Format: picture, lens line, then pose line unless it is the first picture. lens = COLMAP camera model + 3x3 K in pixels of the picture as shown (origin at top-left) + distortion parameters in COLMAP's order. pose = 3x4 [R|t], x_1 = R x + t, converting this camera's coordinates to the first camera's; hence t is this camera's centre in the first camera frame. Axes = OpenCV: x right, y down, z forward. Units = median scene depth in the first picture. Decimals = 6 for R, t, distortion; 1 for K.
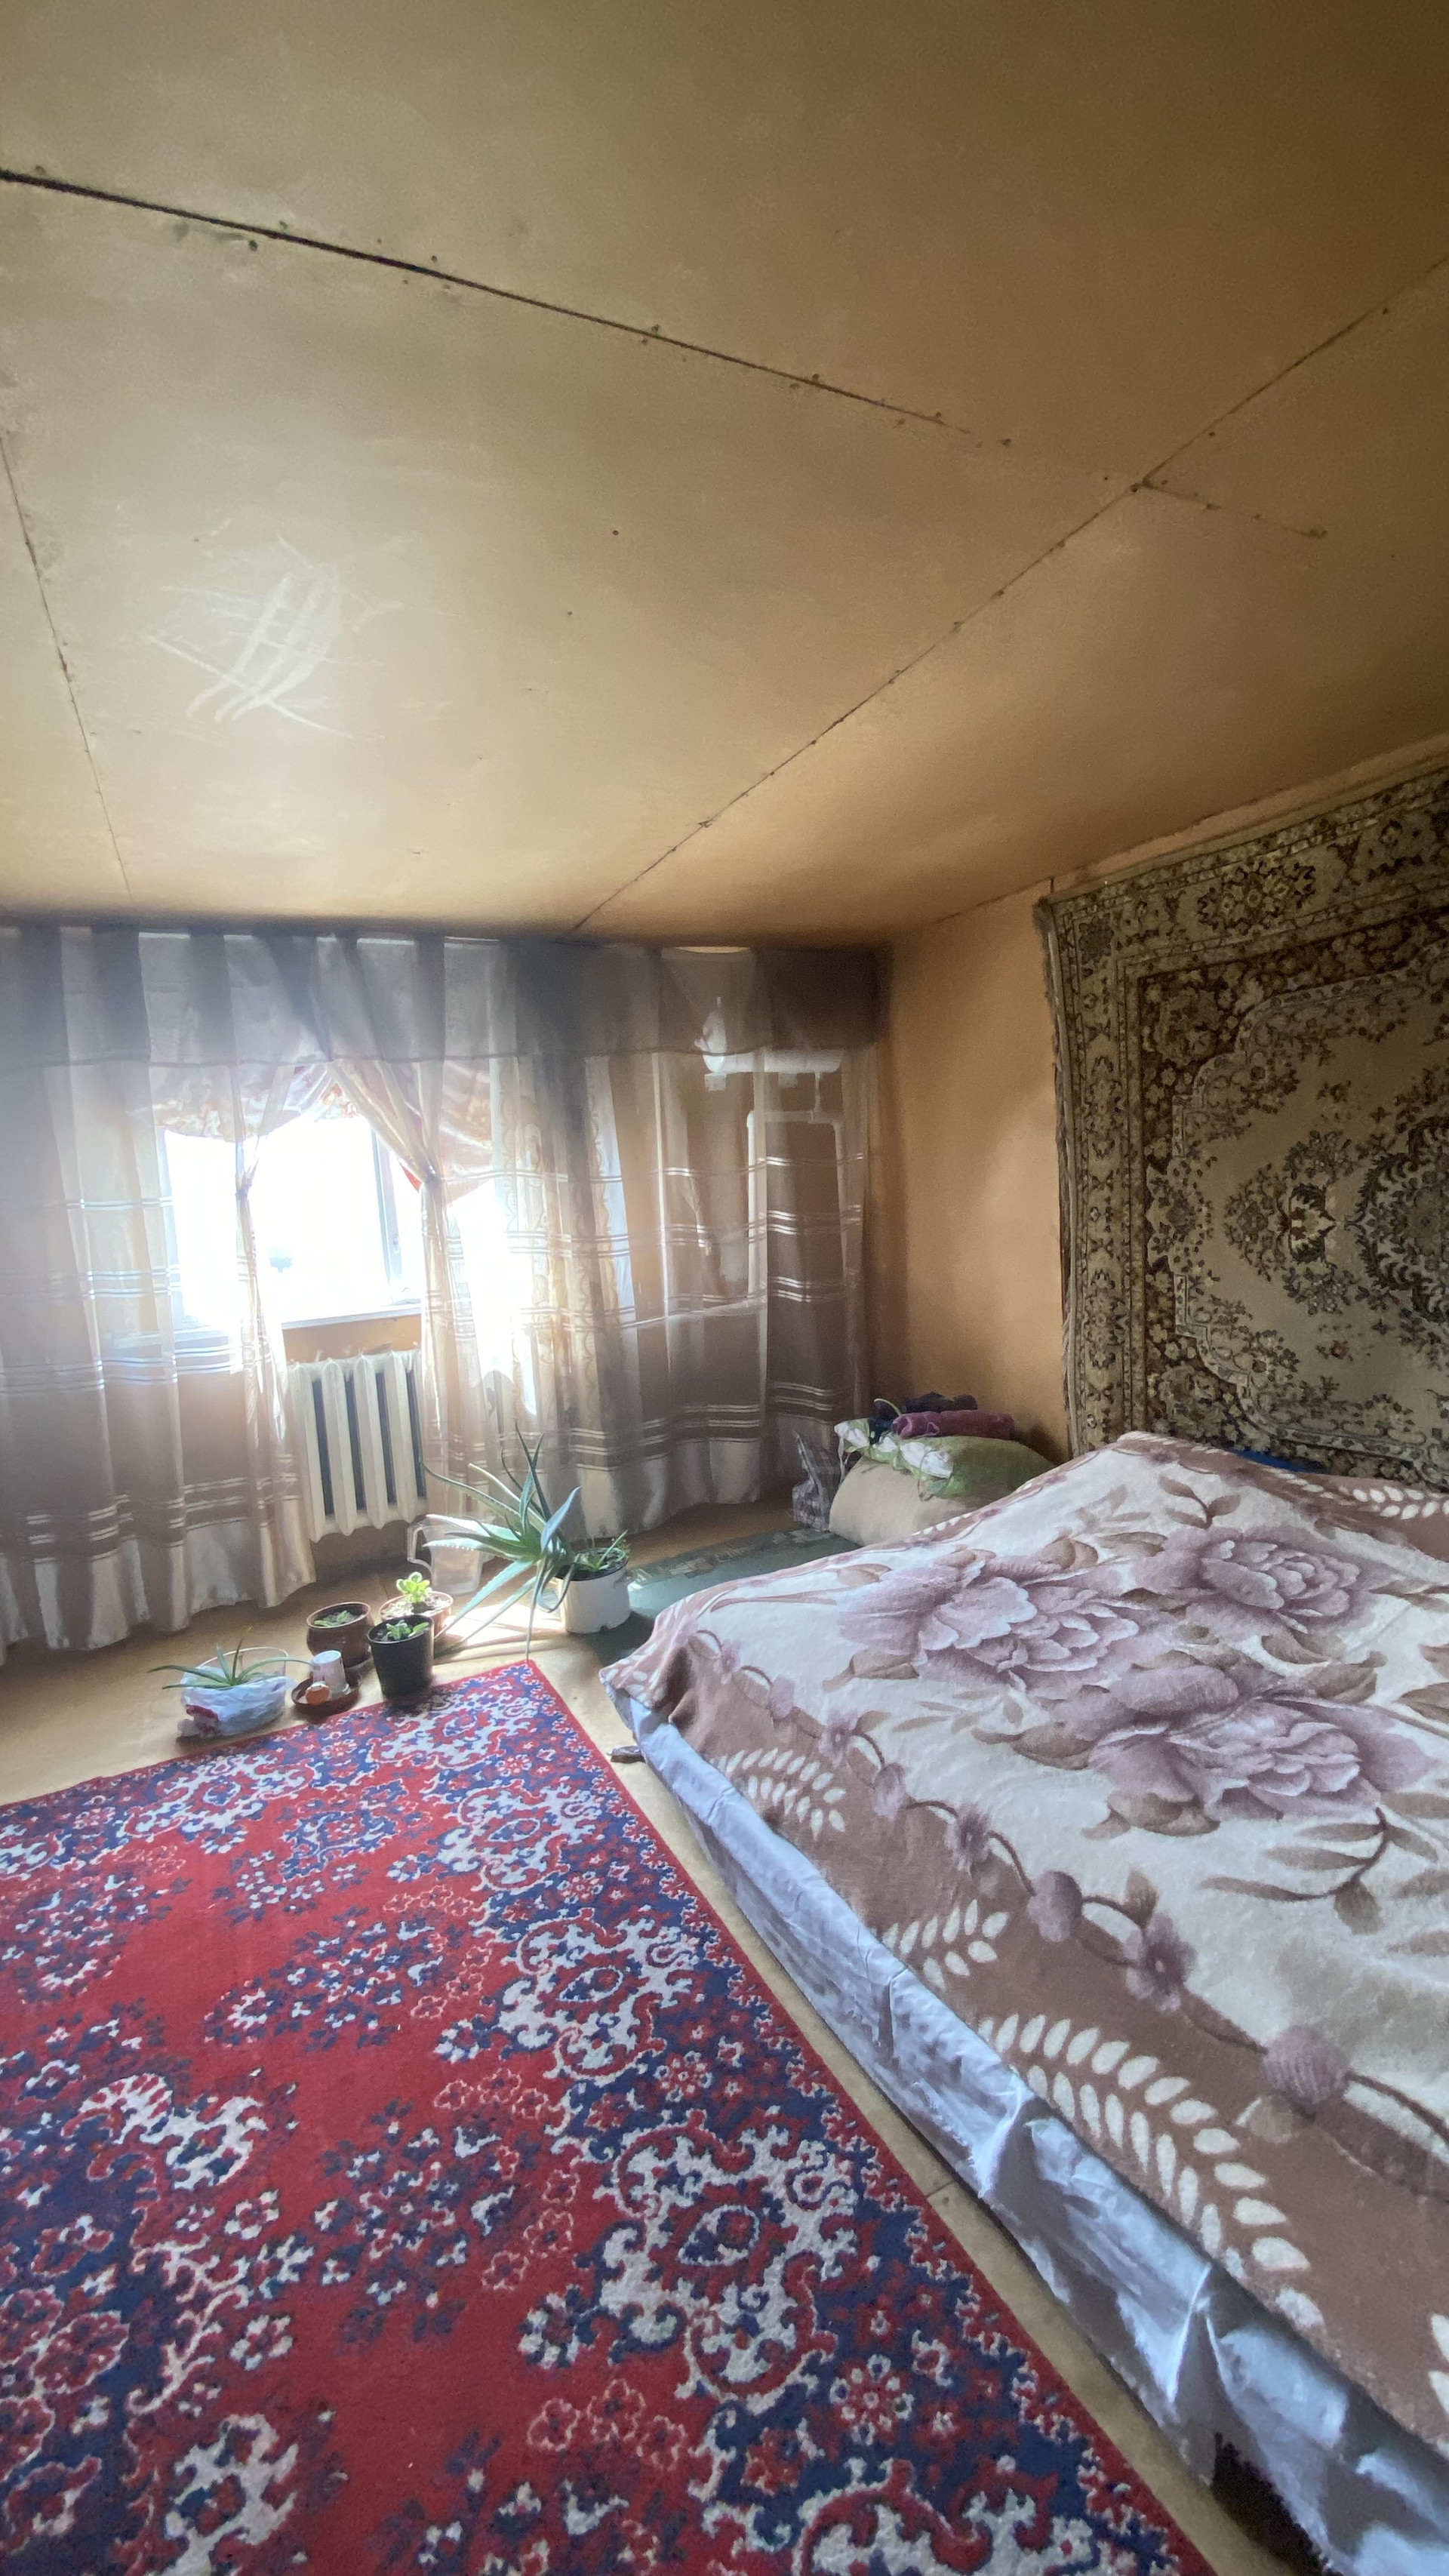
lens RADIAL K [[1058.4, 0, 721.1], [0, 1058.4, 1288.7], [0, 0, 1]] dist [0.019656, -0.017939]
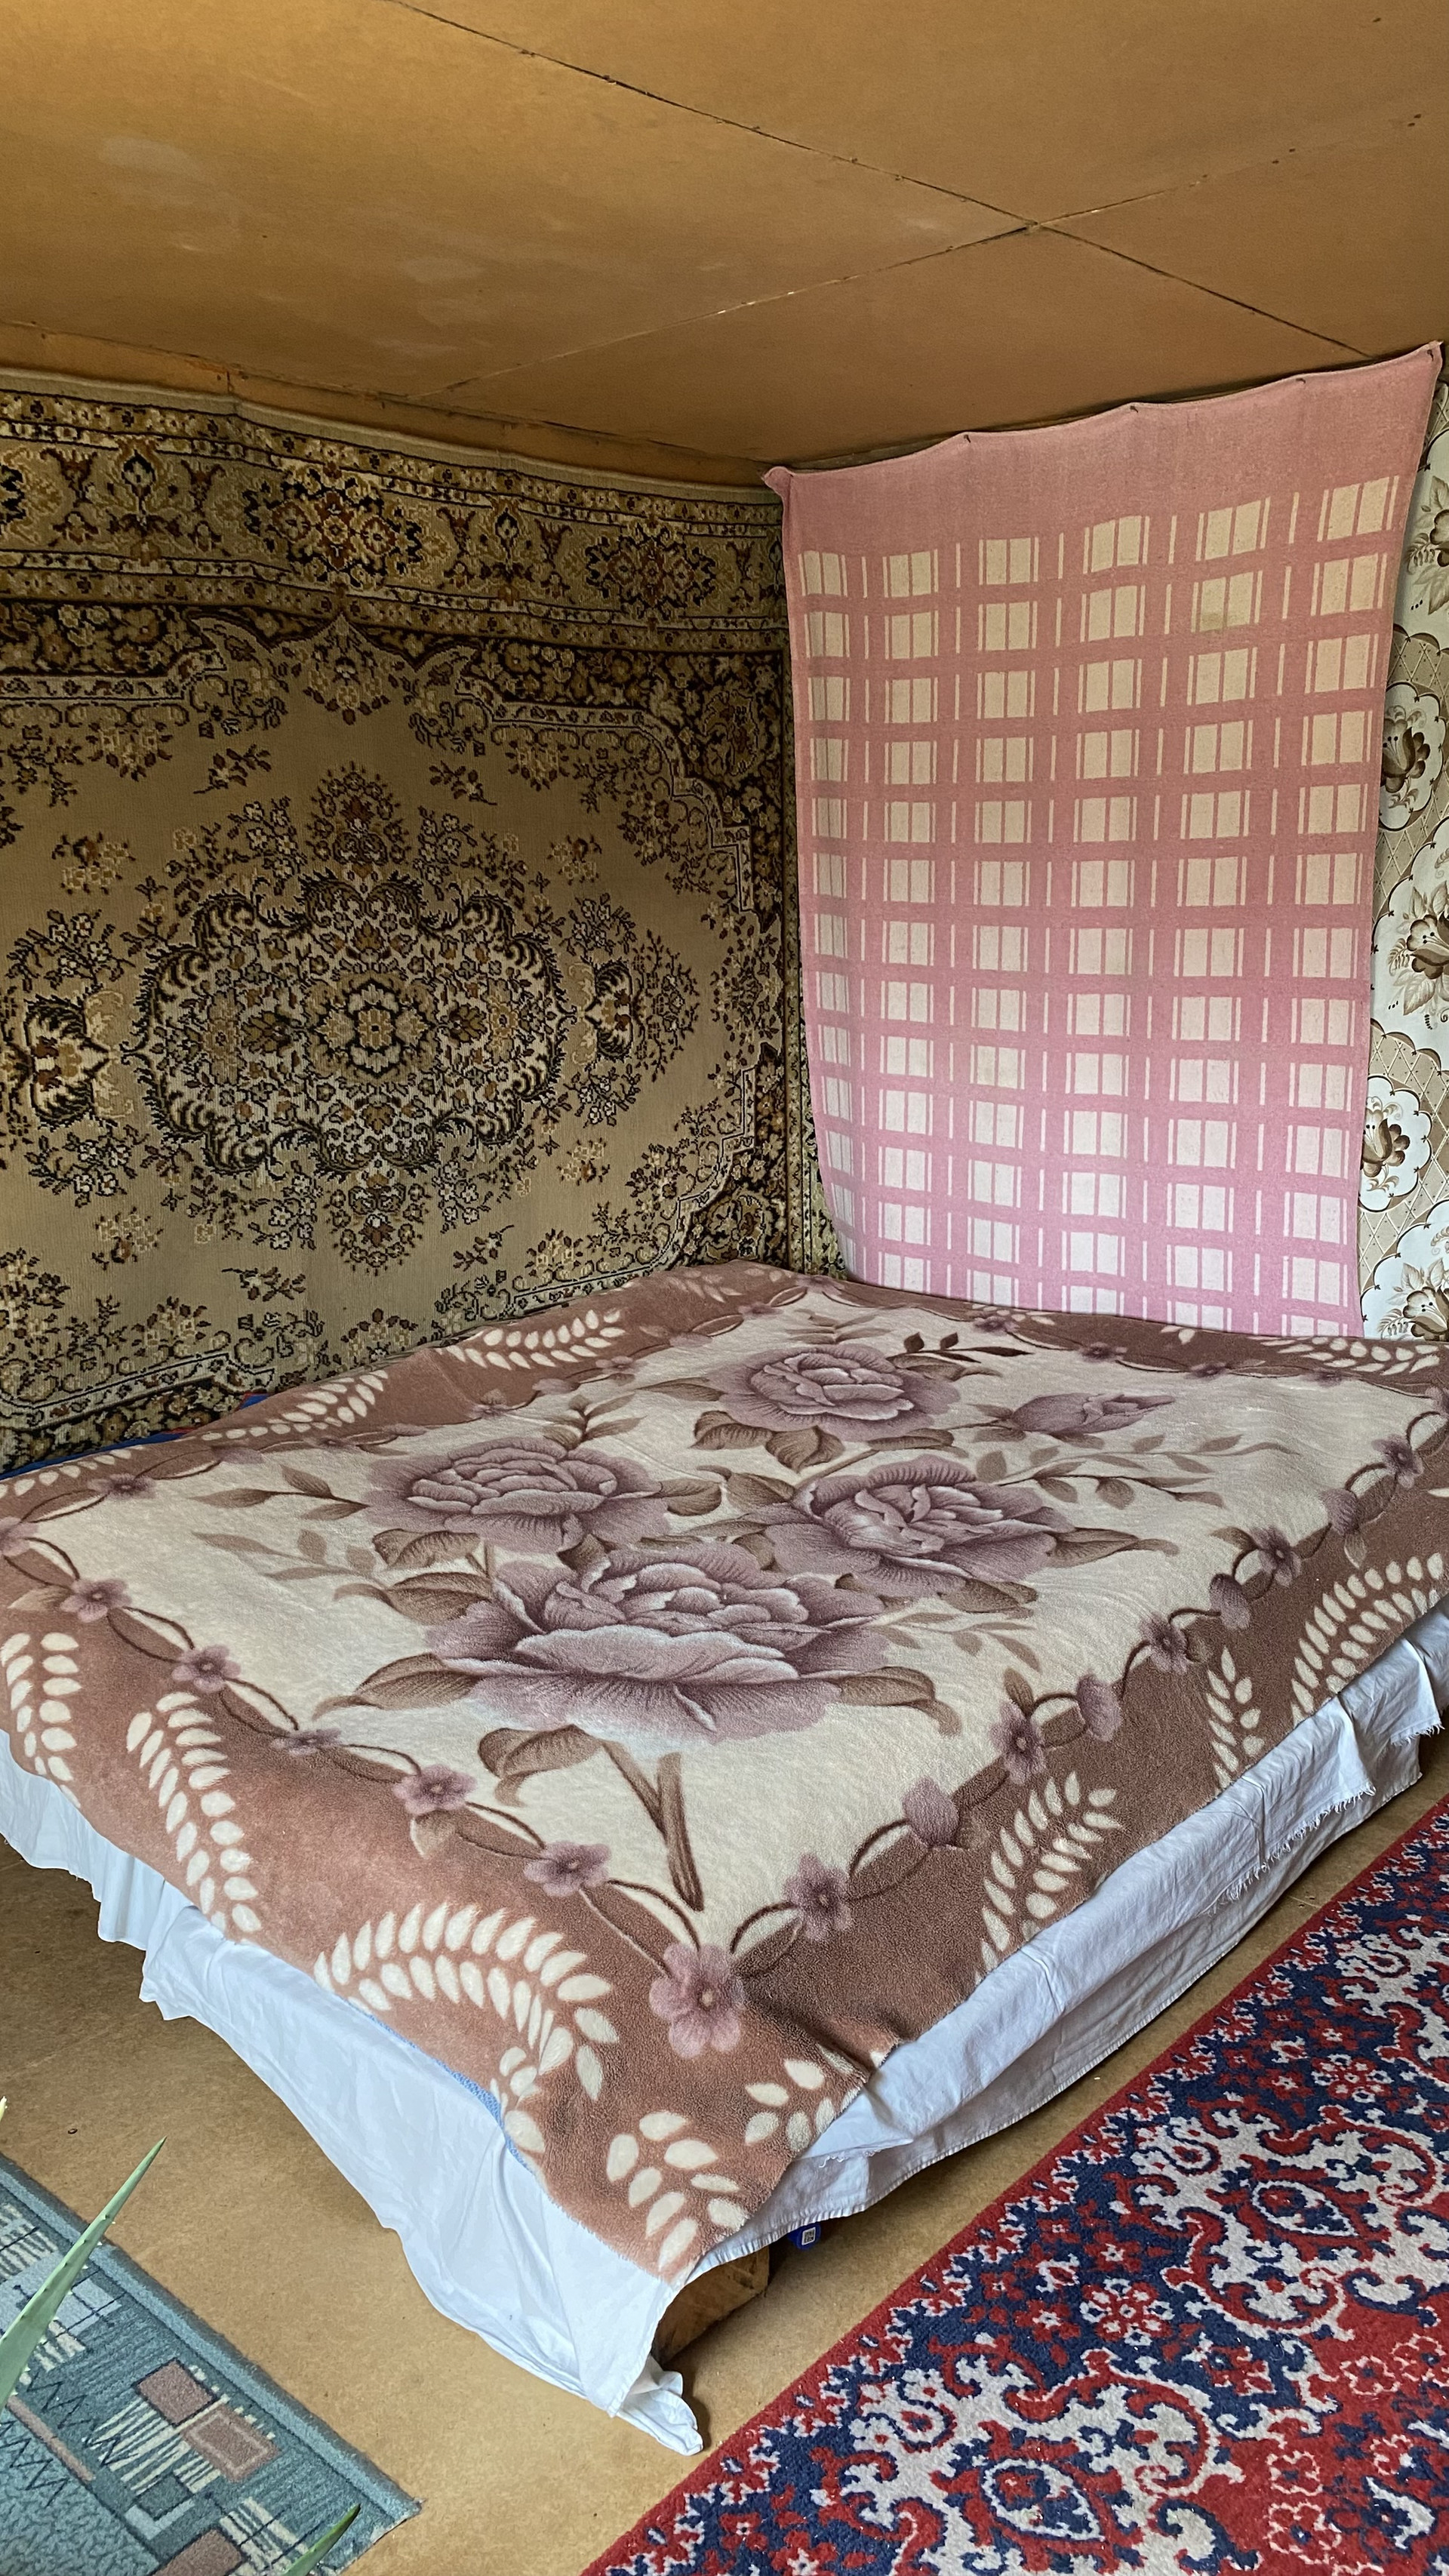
lens RADIAL K [[1972.9, 0, 734.1], [0, 1972.9, 1285.6], [0, 0, 1]] dist [0.000421, 0.008083]
pose [[-0.364471, -0.138597, 0.920843, -0.750470], [0.149107, 0.967417, 0.204624, -0.126069], [-0.919200, 0.211883, -0.331930, 1.182938]]
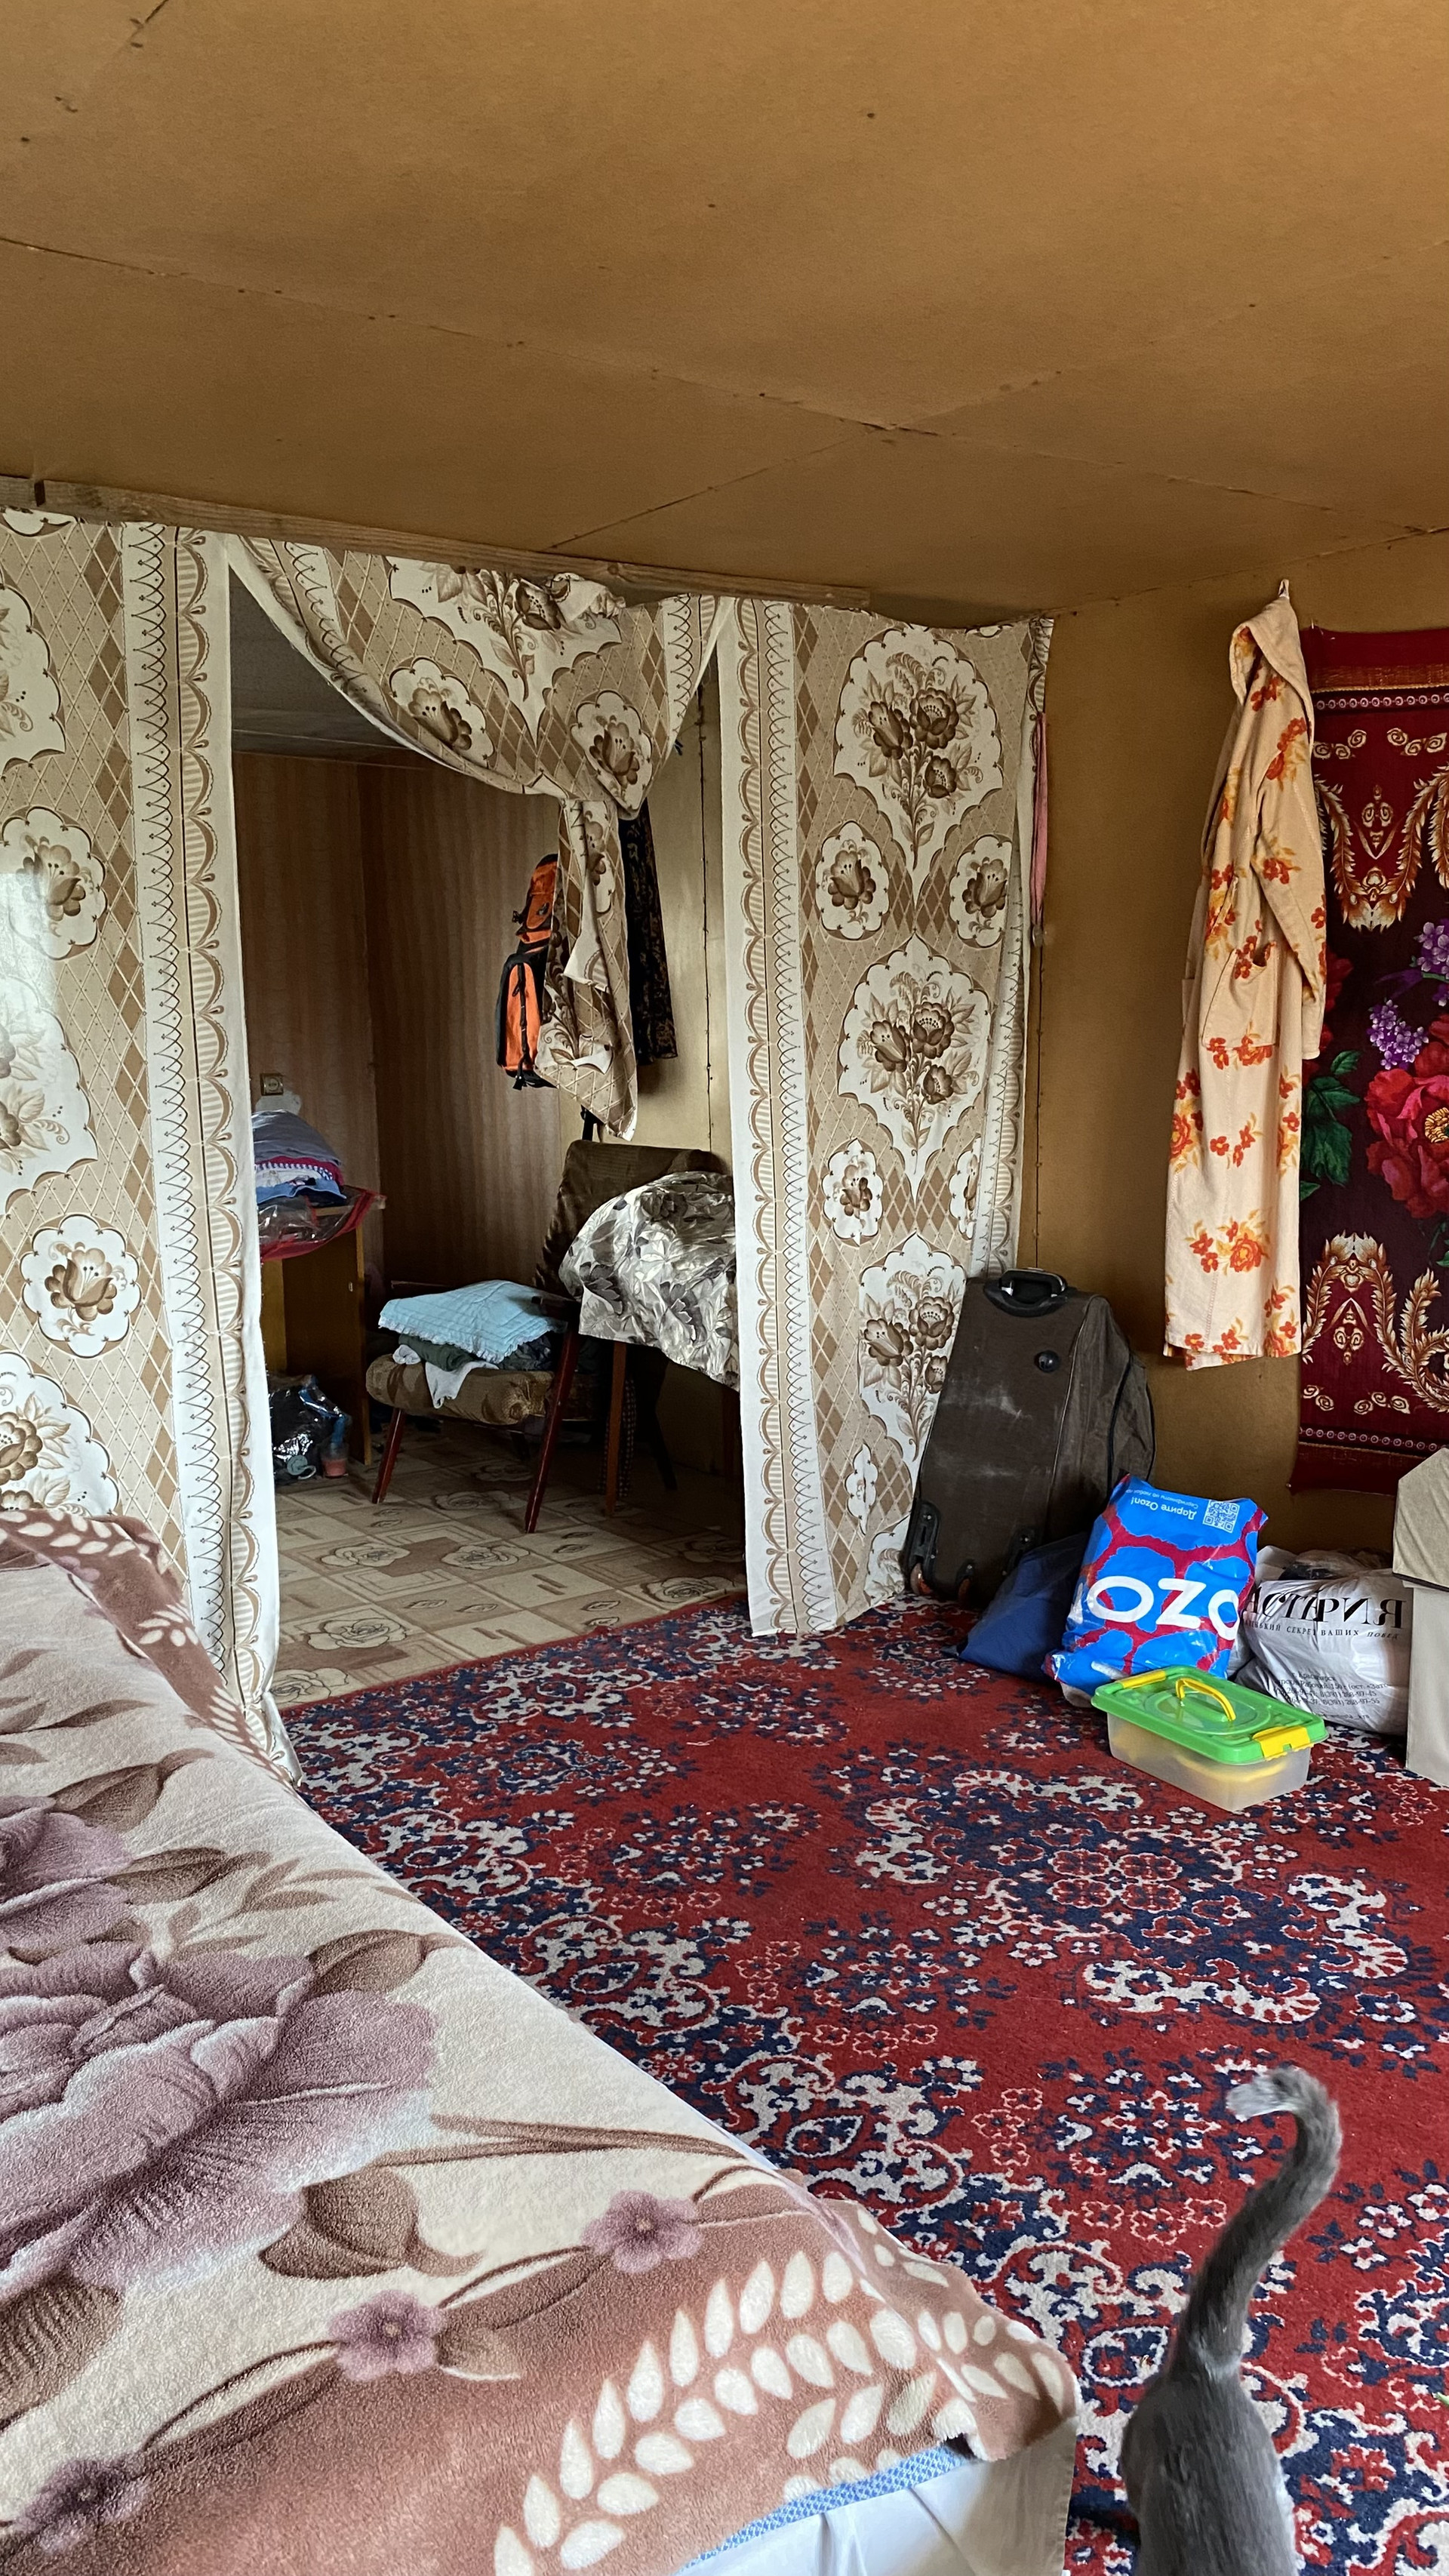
lens RADIAL K [[1972.9, 0, 721.5], [0, 1972.9, 1279.5], [0, 0, 1]] dist [0.000421, 0.008083]
pose [[-0.978450, 0.111392, -0.173861, 0.090676], [0.060202, 0.959320, 0.275826, -0.224327], [0.197513, 0.259415, -0.945353, 1.590742]]
